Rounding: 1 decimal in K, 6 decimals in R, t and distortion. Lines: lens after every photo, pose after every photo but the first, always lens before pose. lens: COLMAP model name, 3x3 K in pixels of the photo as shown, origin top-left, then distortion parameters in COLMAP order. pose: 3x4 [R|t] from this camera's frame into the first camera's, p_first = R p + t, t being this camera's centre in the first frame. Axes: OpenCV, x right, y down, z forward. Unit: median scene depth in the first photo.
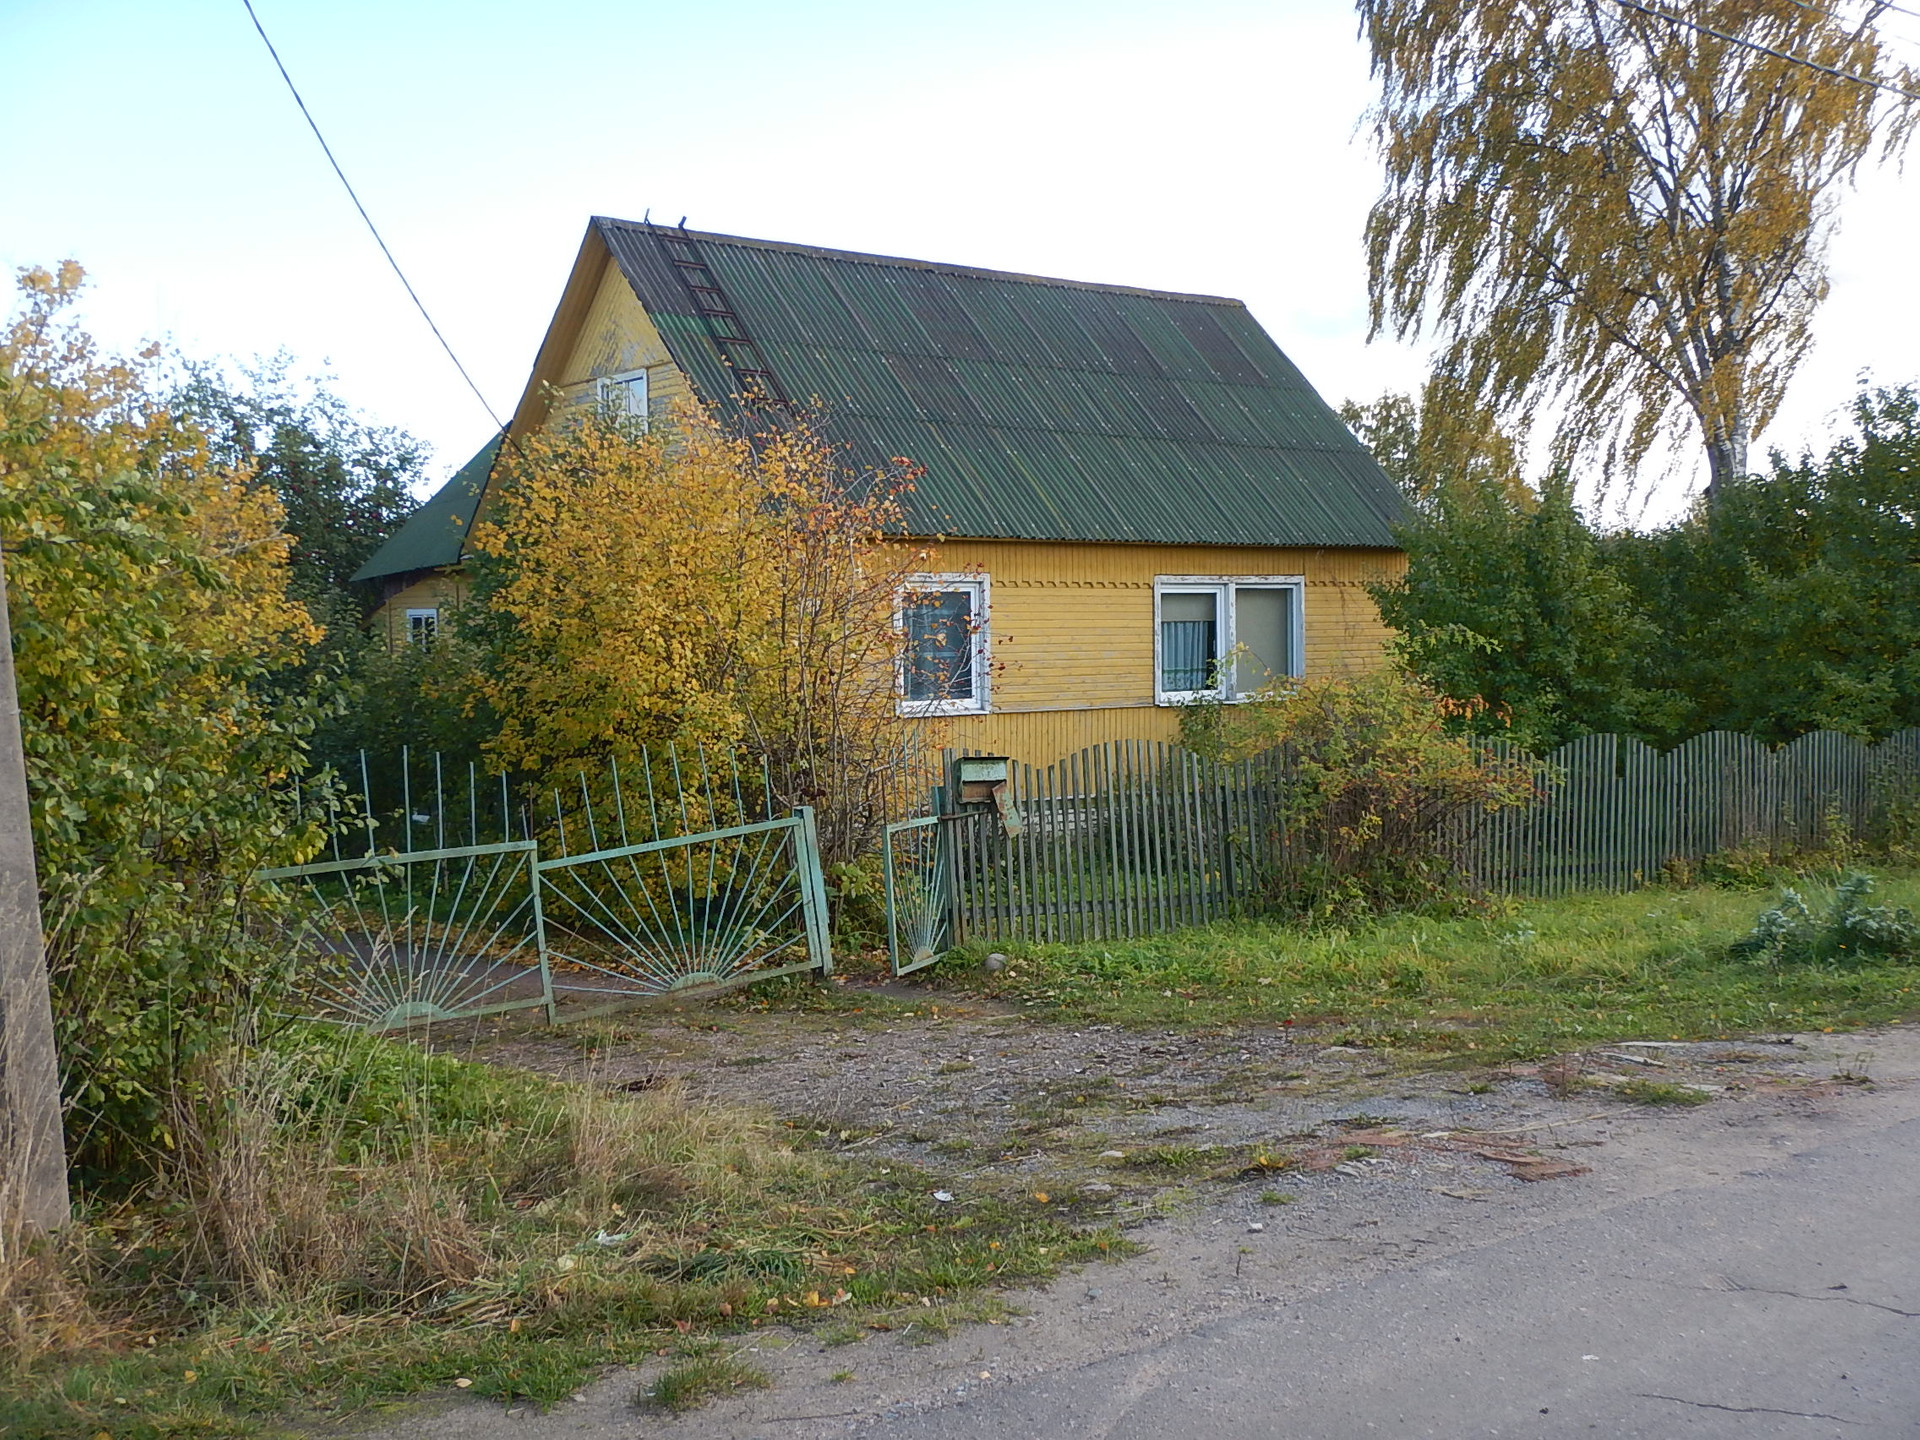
lens RADIAL K [[2069.0, 0, 960.1], [0, 2069.0, 718.0], [0, 0, 1]] dist [-0.001499, 0.000000]
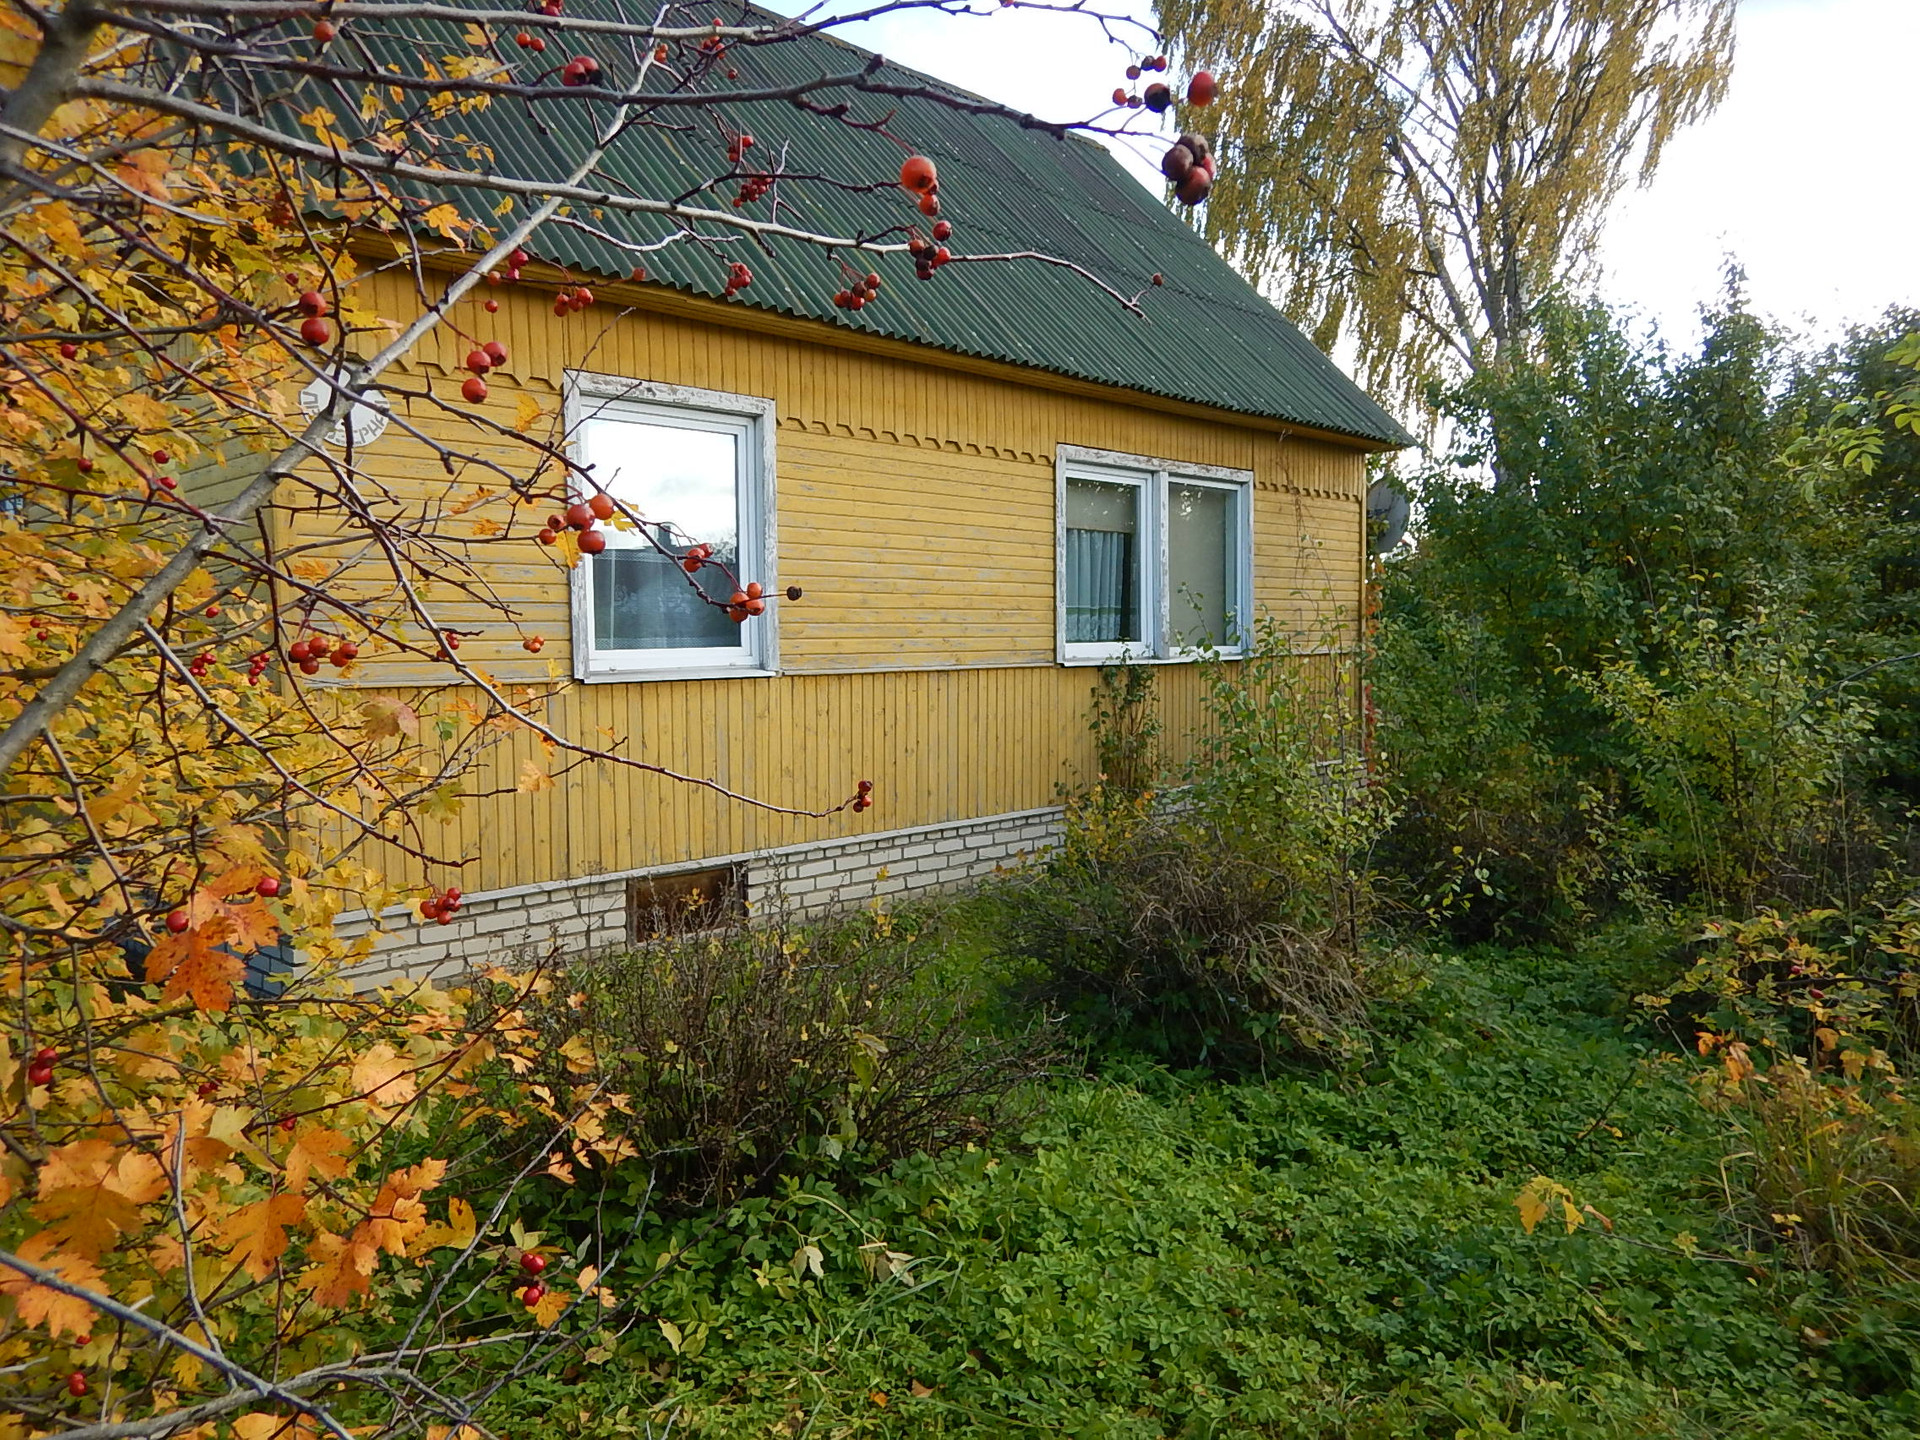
lens RADIAL K [[1357.0, 0, 960.2], [0, 1357.0, 720.8], [0, 0, 1]] dist [-0.001384, -0.000089]
pose [[0.989212, -0.009323, 0.146191, 0.009280], [0.006893, 0.999830, 0.017124, 0.003034], [-0.146326, -0.015932, 0.989108, 0.608120]]
